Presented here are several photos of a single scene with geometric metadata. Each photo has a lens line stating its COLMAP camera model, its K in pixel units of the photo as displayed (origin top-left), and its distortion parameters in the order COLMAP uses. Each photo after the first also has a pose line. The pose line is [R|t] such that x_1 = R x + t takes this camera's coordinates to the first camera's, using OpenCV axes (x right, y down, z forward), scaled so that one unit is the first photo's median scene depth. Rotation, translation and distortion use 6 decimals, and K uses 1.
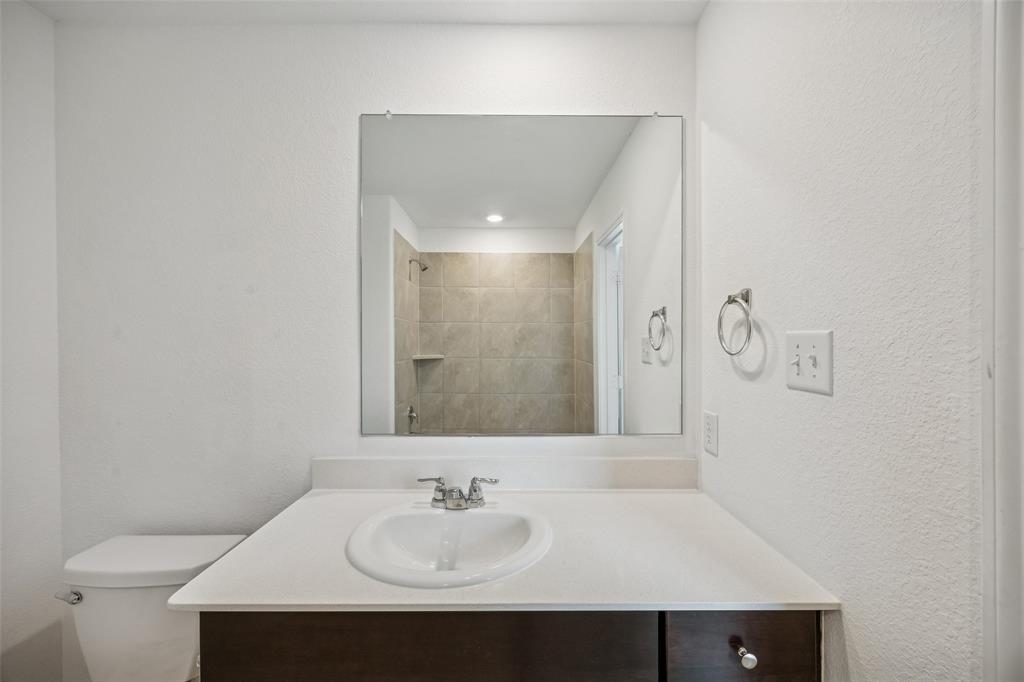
lens RADIAL K [[383.4, 0, 514.2], [0, 383.4, 344.5], [0, 0, 1]] dist [-0.000866, -0.000145]
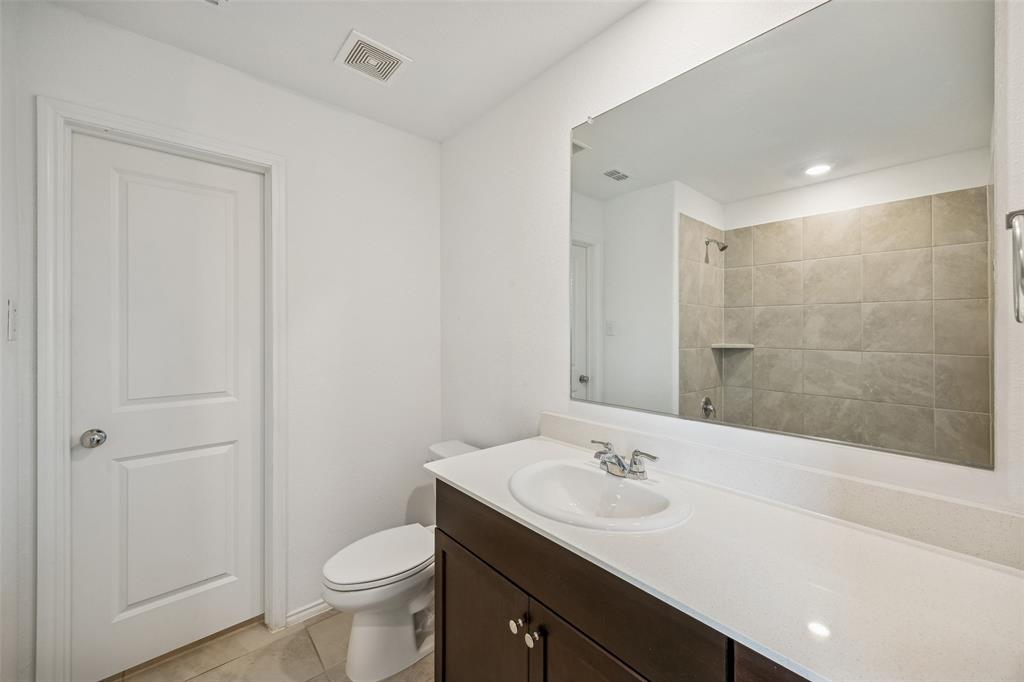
lens RADIAL K [[383.4, 0, 510.5], [0, 383.4, 329.5], [0, 0, 1]] dist [-0.000866, -0.000145]
pose [[0.669637, 0.001083, -0.742688, 0.161253], [-0.013365, 0.999855, -0.010593, 0.018170], [0.742568, 0.017019, 0.669554, 0.030589]]
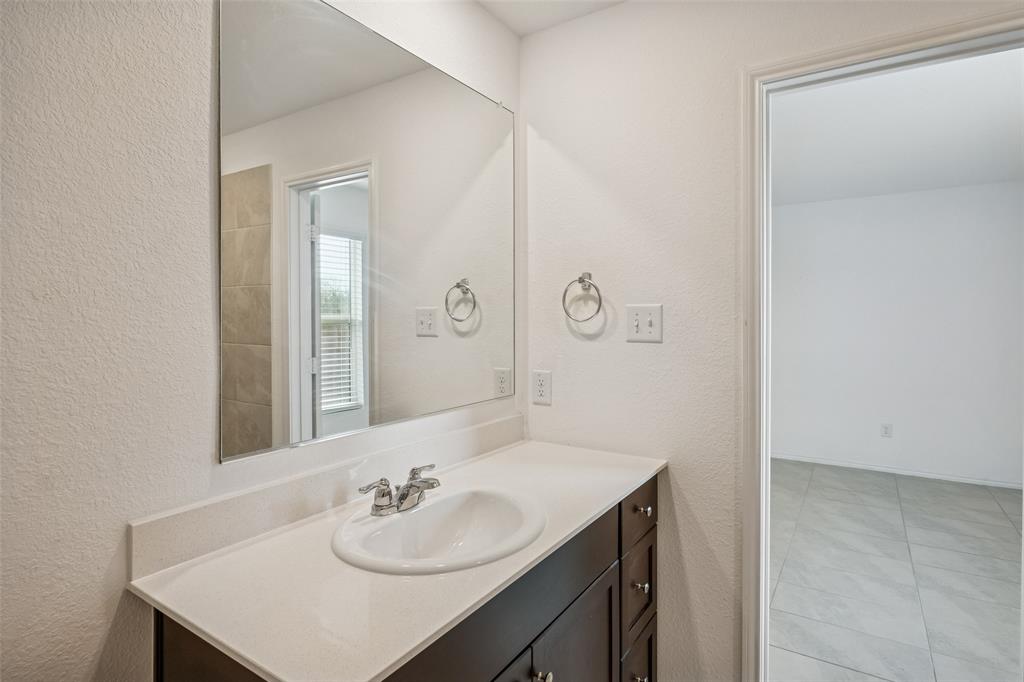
lens RADIAL K [[538.8, 0, 499.8], [0, 538.8, 320.5], [0, 0, 1]] dist [0.001542, 0.000099]
pose [[0.559066, -0.006369, 0.829098, -0.382044], [0.009229, 0.999956, 0.001459, 0.005778], [-0.829072, 0.006836, 0.559101, 0.062159]]
